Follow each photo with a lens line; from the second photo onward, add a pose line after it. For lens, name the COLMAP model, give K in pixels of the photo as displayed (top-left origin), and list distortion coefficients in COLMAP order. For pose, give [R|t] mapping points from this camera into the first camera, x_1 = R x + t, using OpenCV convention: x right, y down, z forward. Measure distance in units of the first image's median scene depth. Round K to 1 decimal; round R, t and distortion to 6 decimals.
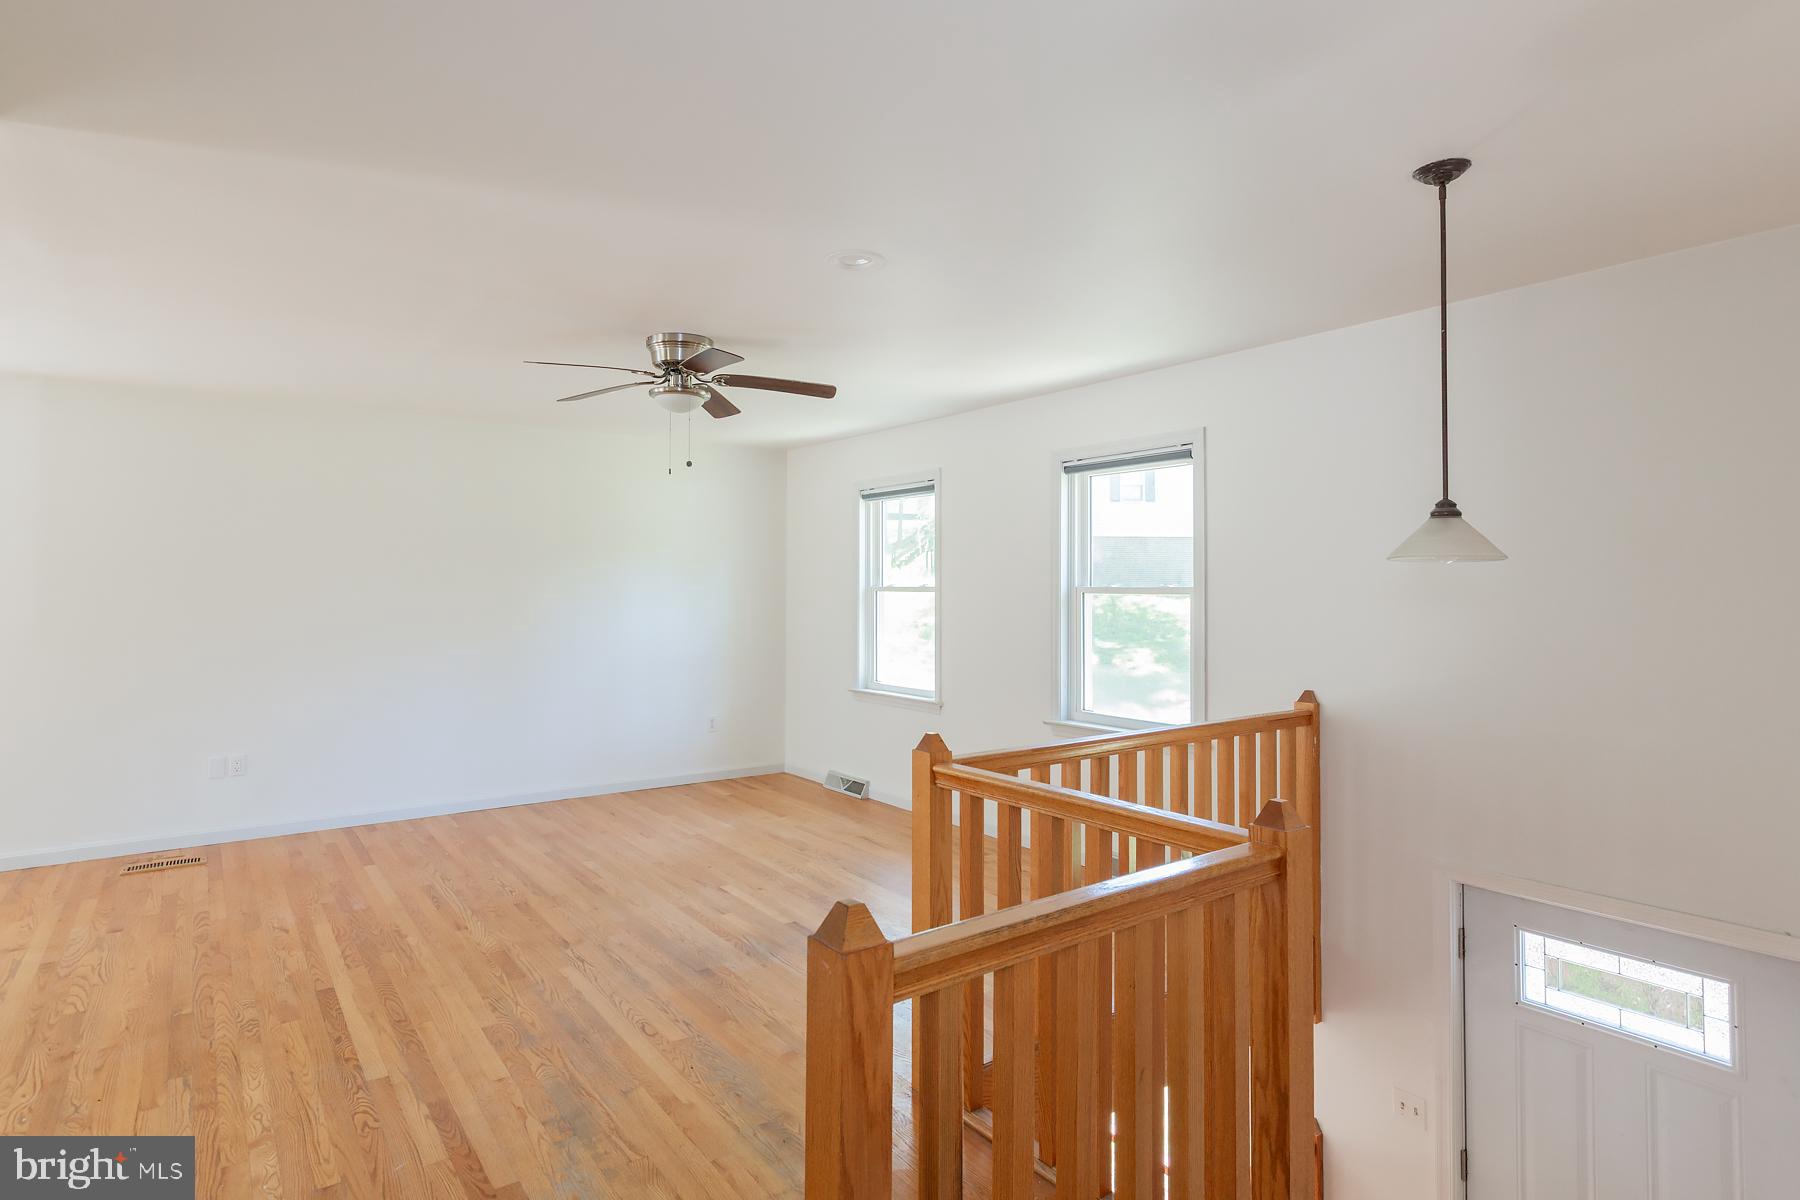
lens RADIAL K [[911.8, 0, 900.3], [0, 911.8, 584.4], [0, 0, 1]] dist [-0.002775, 0.000164]
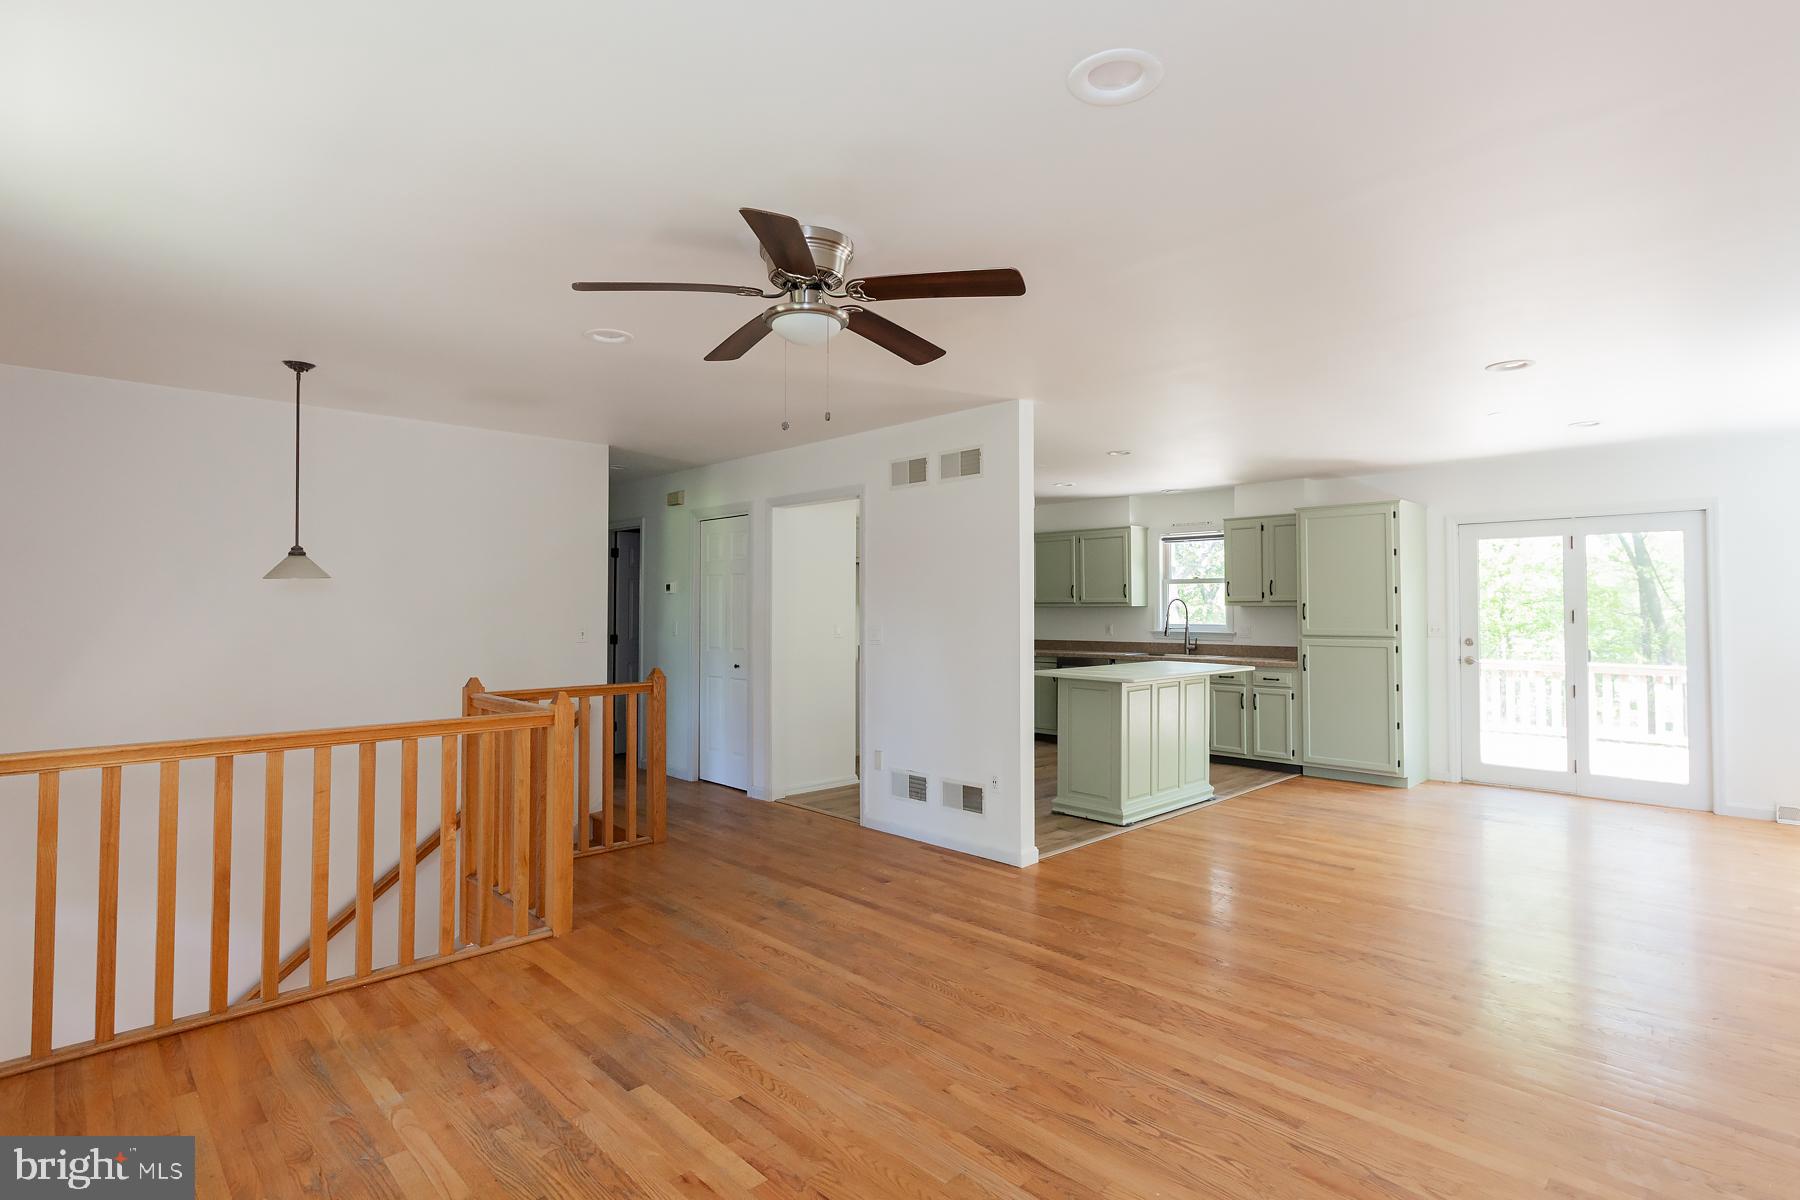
lens RADIAL K [[911.8, 0, 900.3], [0, 911.8, 584.4], [0, 0, 1]] dist [-0.002775, 0.000164]
pose [[-0.995626, -0.002668, -0.093391, -0.232749], [0.000206, 0.999527, -0.030756, 0.021203], [0.093429, -0.030641, -0.995154, 1.573779]]
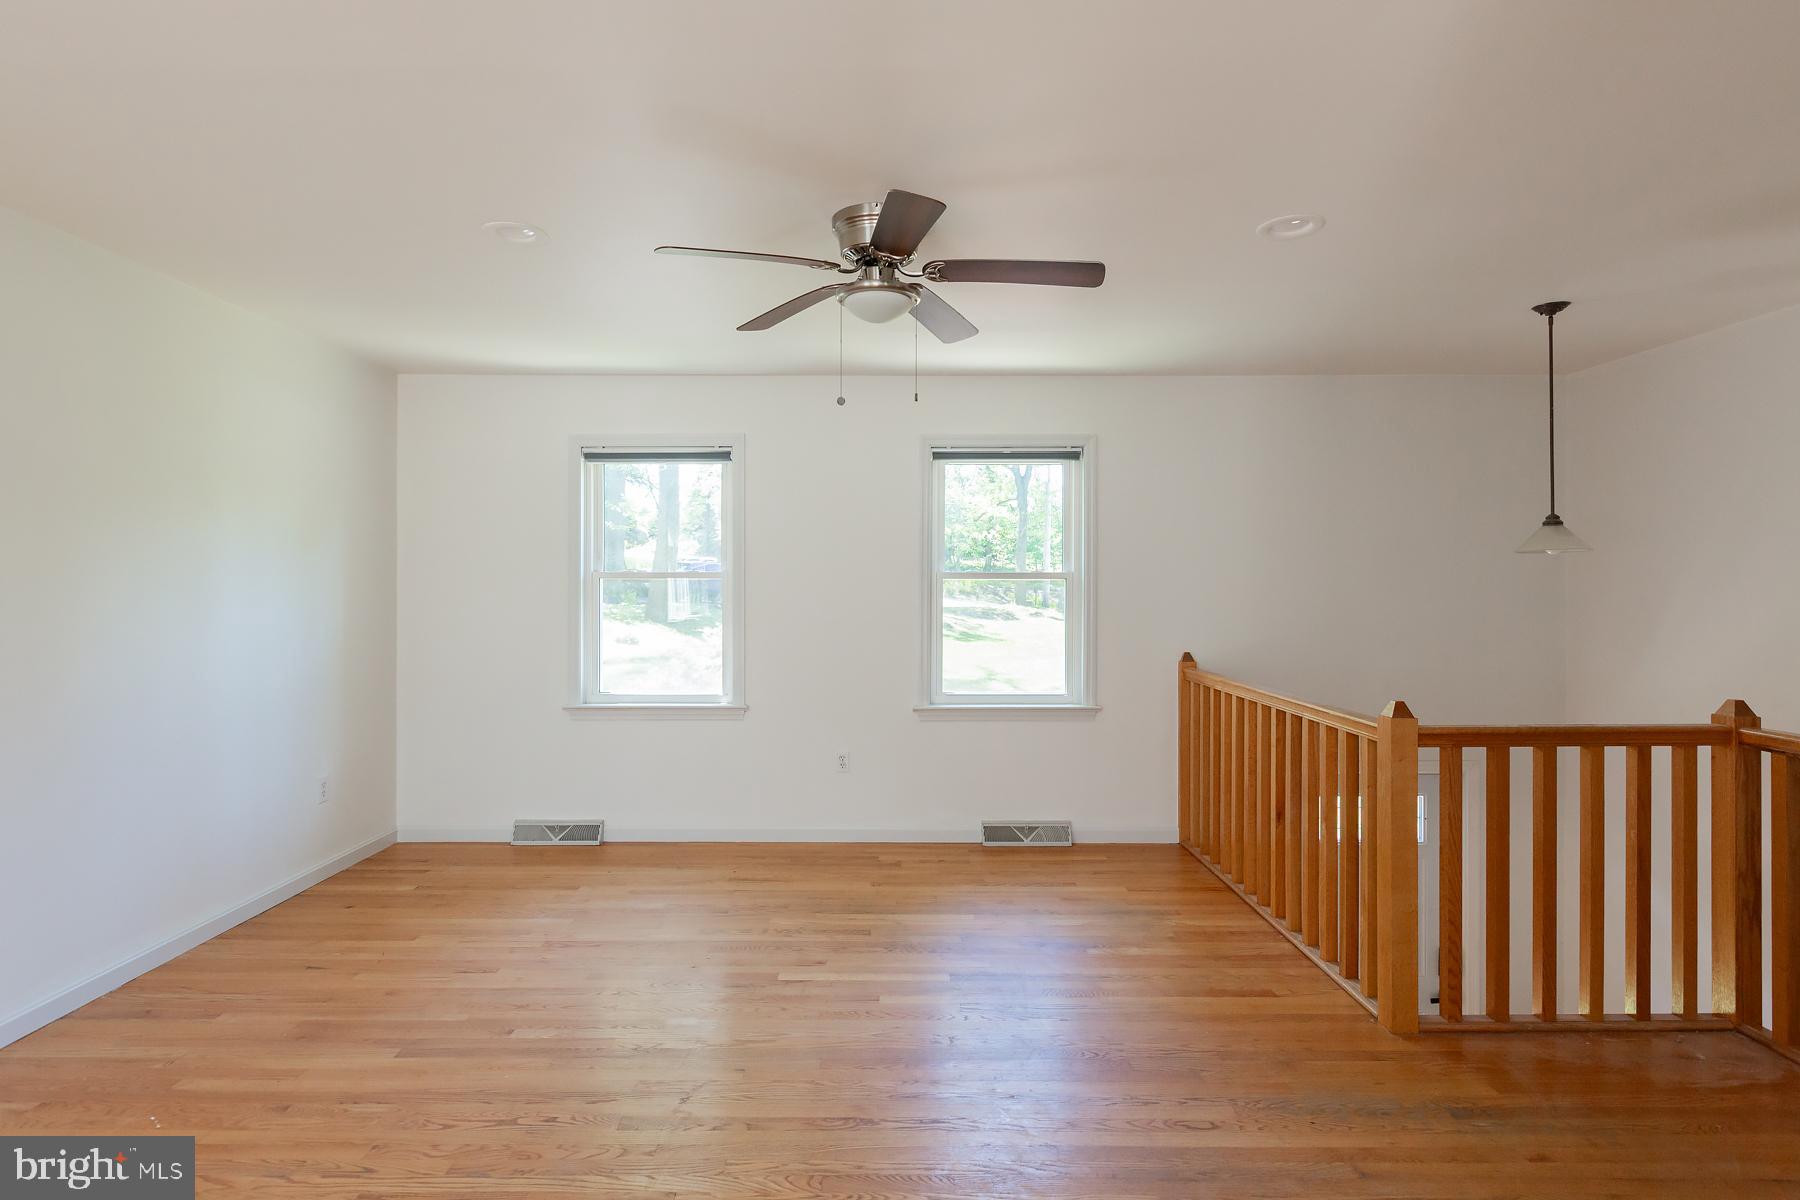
lens RADIAL K [[885.2, 0, 884.8], [0, 885.2, 585.3], [0, 0, 1]] dist [0.024150, -0.022971]
pose [[0.618104, -0.008610, 0.786050, -0.729842], [-0.000626, 0.999934, 0.011444, 0.007381], [-0.786096, -0.007566, 0.618058, 0.513664]]
